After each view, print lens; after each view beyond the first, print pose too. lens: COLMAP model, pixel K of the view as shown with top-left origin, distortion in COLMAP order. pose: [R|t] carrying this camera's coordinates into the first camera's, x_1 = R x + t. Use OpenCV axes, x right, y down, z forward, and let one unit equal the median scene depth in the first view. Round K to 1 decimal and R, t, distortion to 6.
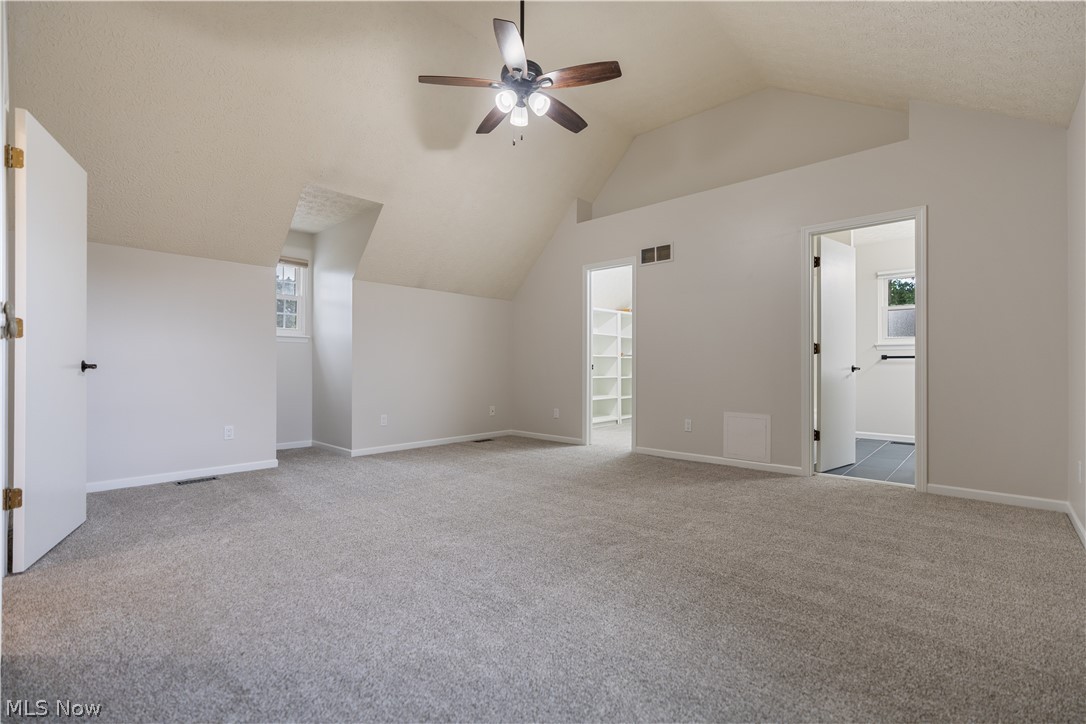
lens RADIAL K [[484.9, 0, 545.4], [0, 484.9, 364.9], [0, 0, 1]] dist [-0.000954, 0.000235]
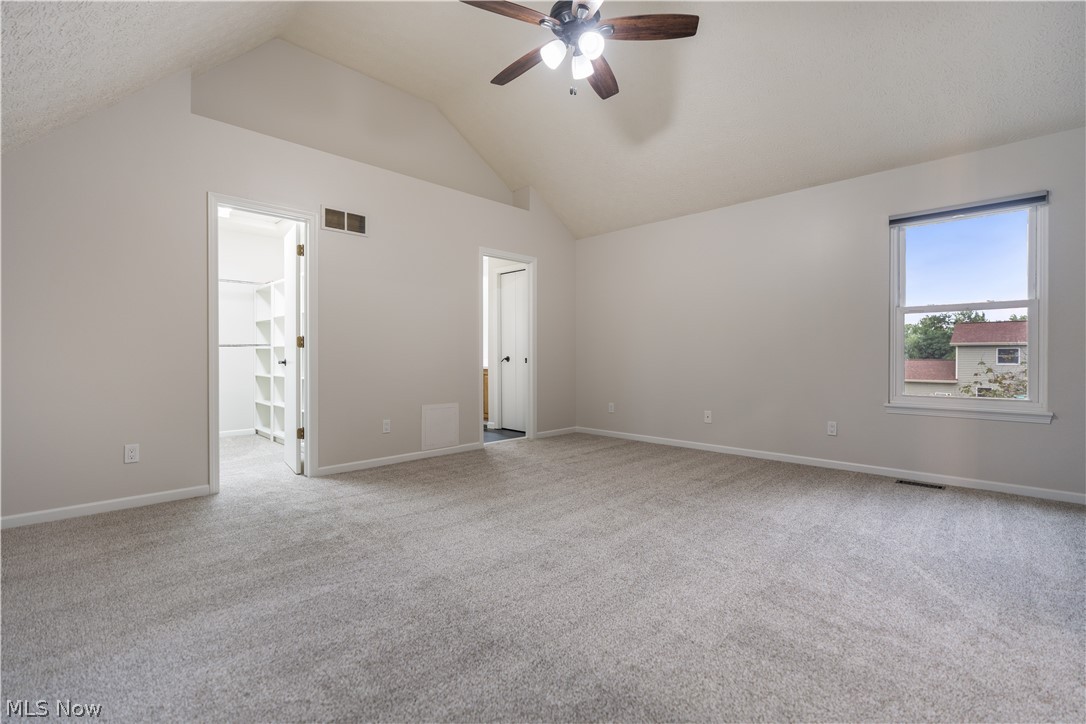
lens RADIAL K [[484.9, 0, 545.4], [0, 484.9, 364.9], [0, 0, 1]] dist [-0.000954, 0.000235]
pose [[0.052999, -0.009354, 0.998551, -0.571151], [0.000598, 0.999956, 0.009335, 0.002414], [-0.998594, 0.000102, 0.053002, 0.639659]]
